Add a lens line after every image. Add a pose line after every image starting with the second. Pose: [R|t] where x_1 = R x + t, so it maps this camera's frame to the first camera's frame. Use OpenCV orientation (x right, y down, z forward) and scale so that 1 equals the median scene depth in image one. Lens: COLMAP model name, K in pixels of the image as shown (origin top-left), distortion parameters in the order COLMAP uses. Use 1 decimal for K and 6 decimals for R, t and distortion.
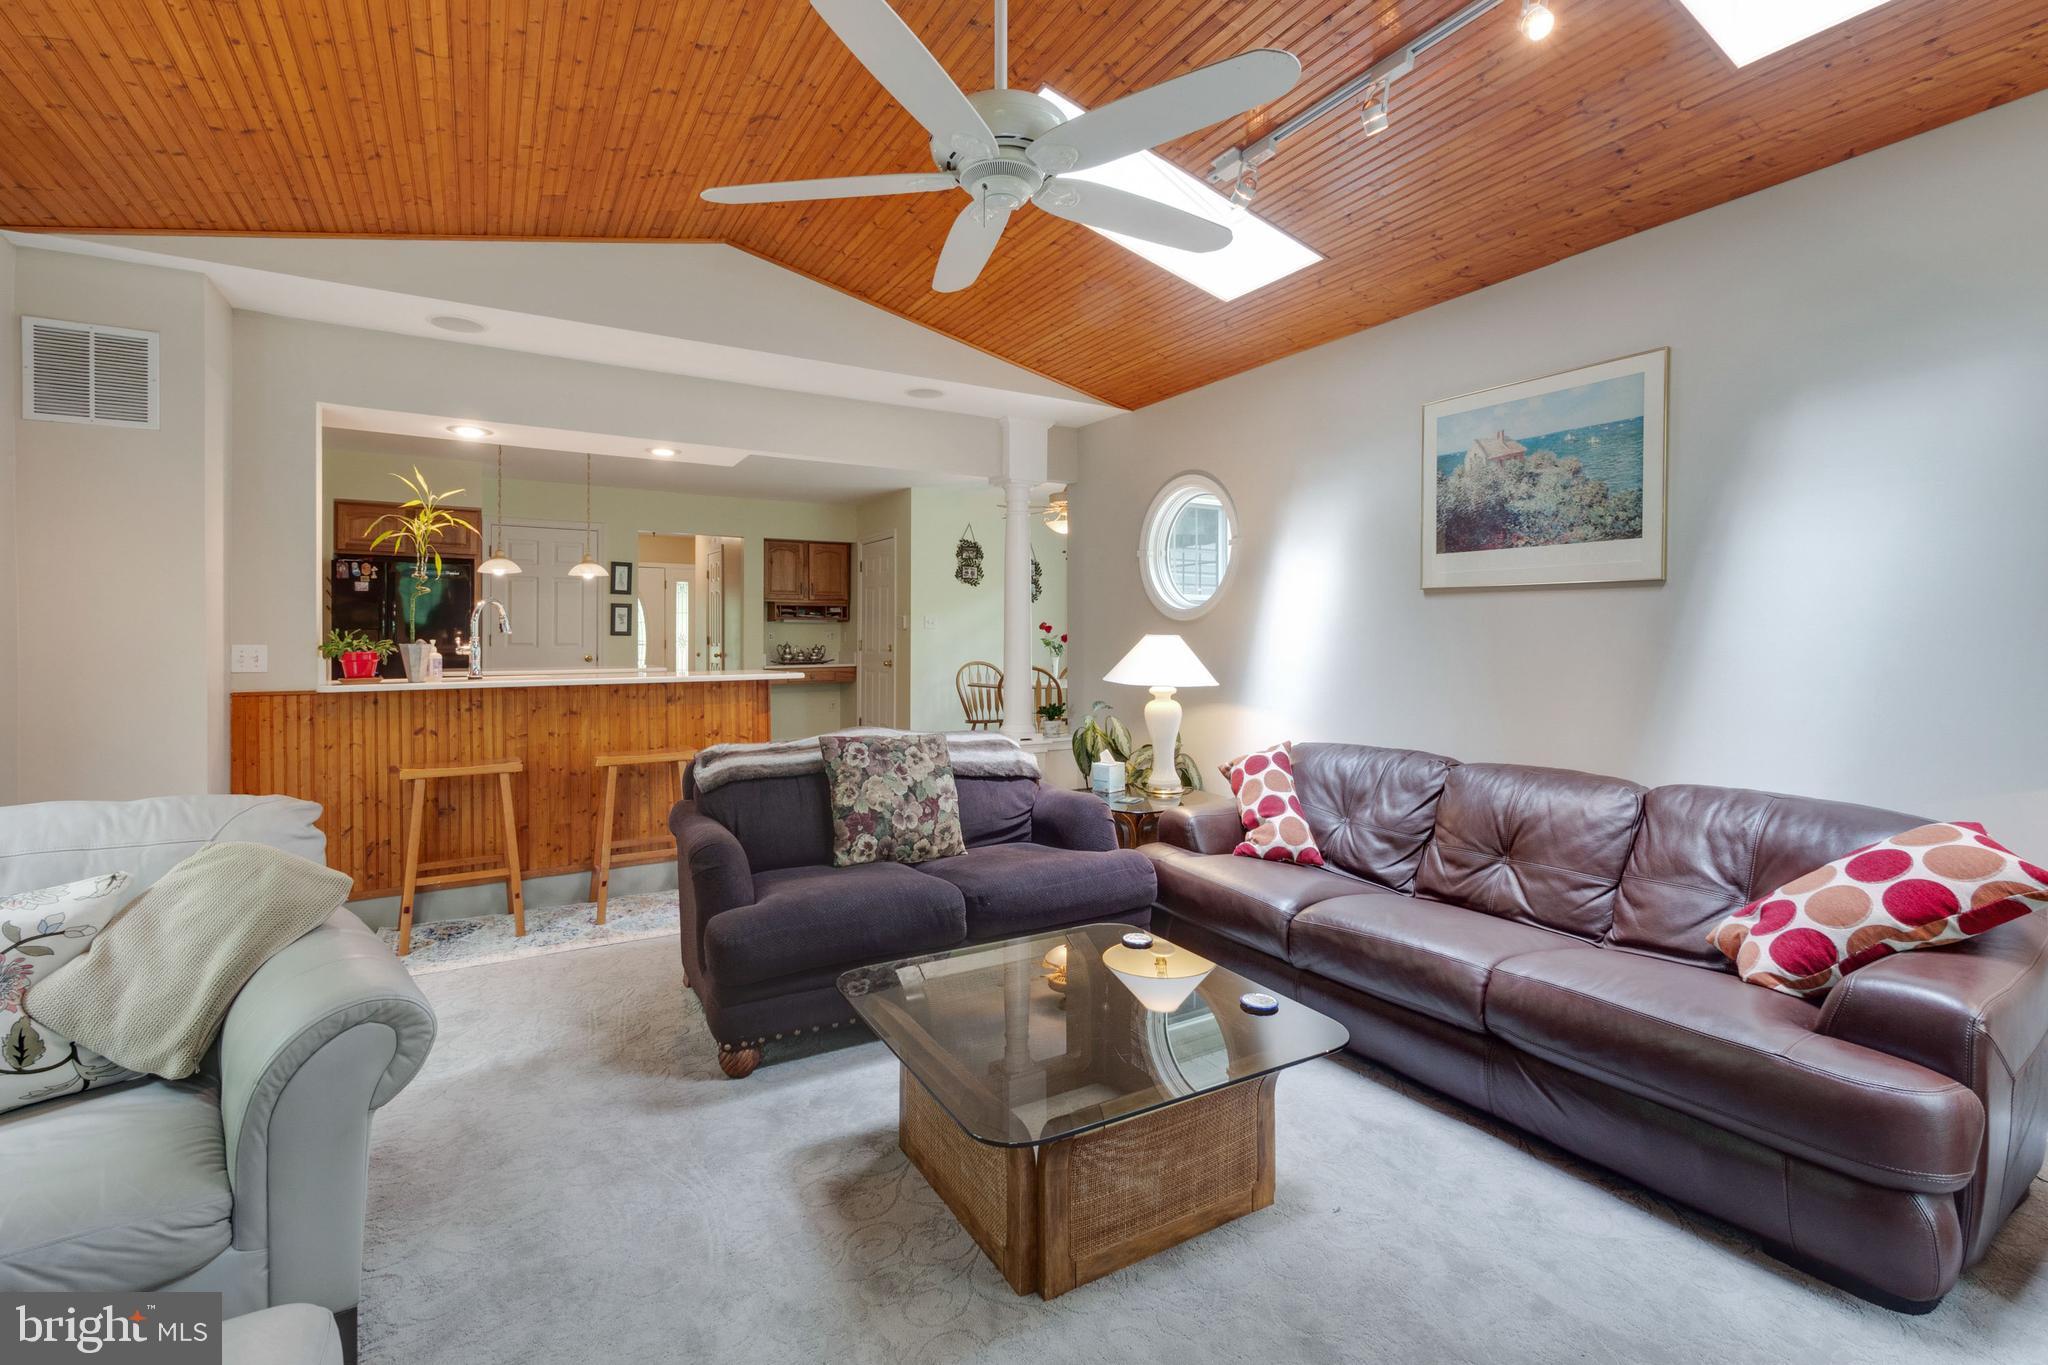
lens RADIAL K [[893.3, 0, 1012.5], [0, 893.3, 638.0], [0, 0, 1]] dist [-0.000913, -0.000044]
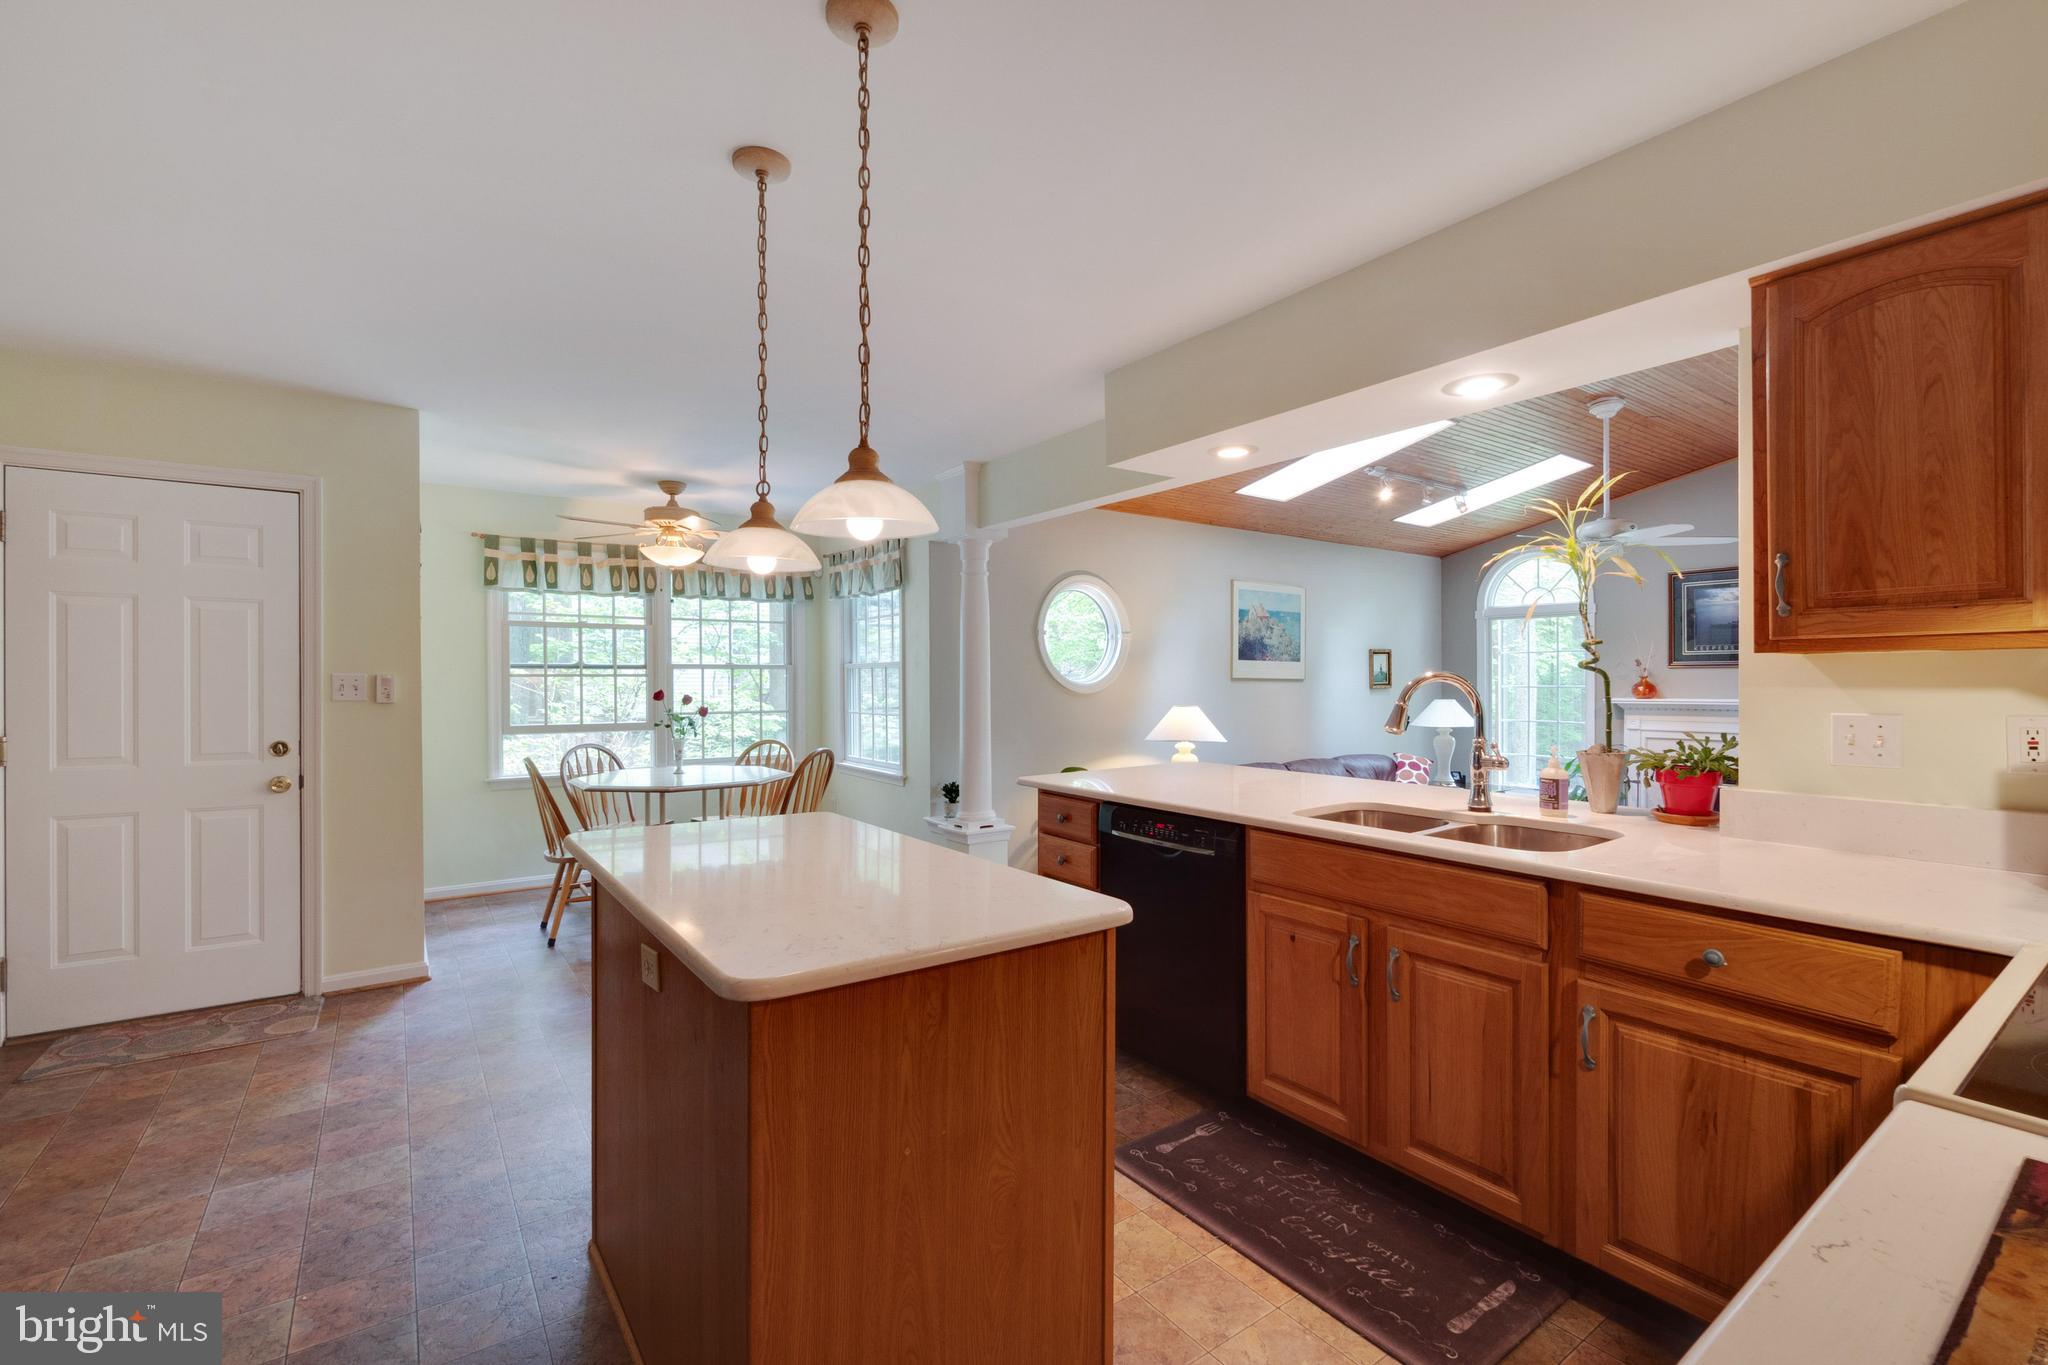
lens RADIAL K [[893.3, 0, 1027.7], [0, 893.3, 691.1], [0, 0, 1]] dist [-0.000913, -0.000044]
pose [[-0.083439, 0.001712, 0.996511, -1.460453], [0.013567, 0.999908, -0.000582, -0.034497], [-0.996421, 0.013471, -0.083455, 1.690885]]
